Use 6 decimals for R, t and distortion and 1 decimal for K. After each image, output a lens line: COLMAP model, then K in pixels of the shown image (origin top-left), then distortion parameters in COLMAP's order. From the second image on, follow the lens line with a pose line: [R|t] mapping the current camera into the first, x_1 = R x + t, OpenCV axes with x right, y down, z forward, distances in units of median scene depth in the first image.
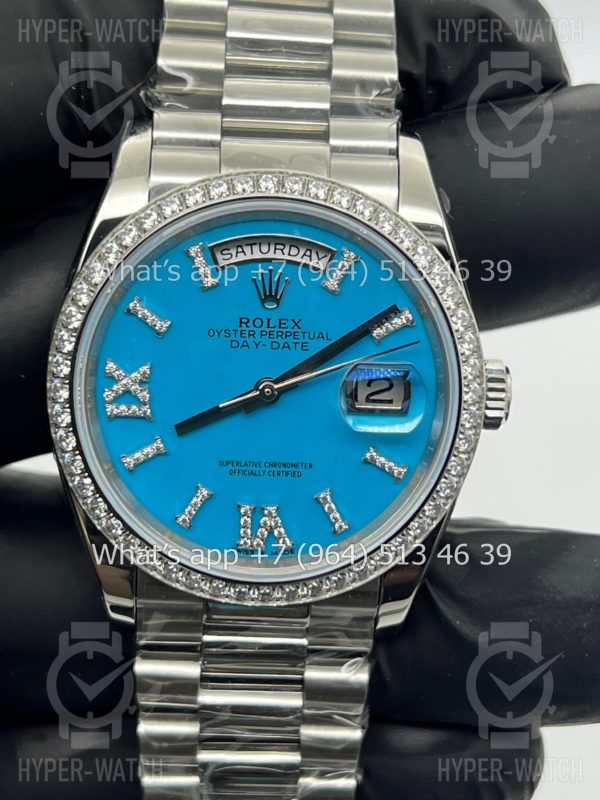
lens RADIAL K [[1828.4, 0, 277.3], [0, 1828.4, 389.9], [0, 0, 1]] dist [0.082970, 0.000000]
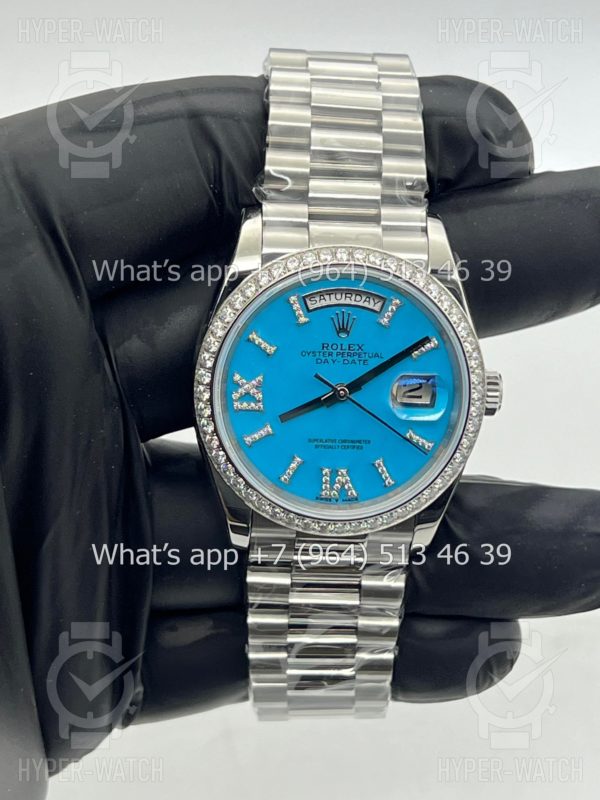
lens RADIAL K [[1828.4, 0, 299.2], [0, 1828.4, 403.9], [0, 0, 1]] dist [0.082970, 0.000000]
pose [[0.999391, -0.003835, 0.034671, -0.090805], [0.002350, 0.999083, 0.042753, -0.053556], [-0.034803, -0.042645, 0.998484, -0.487610]]
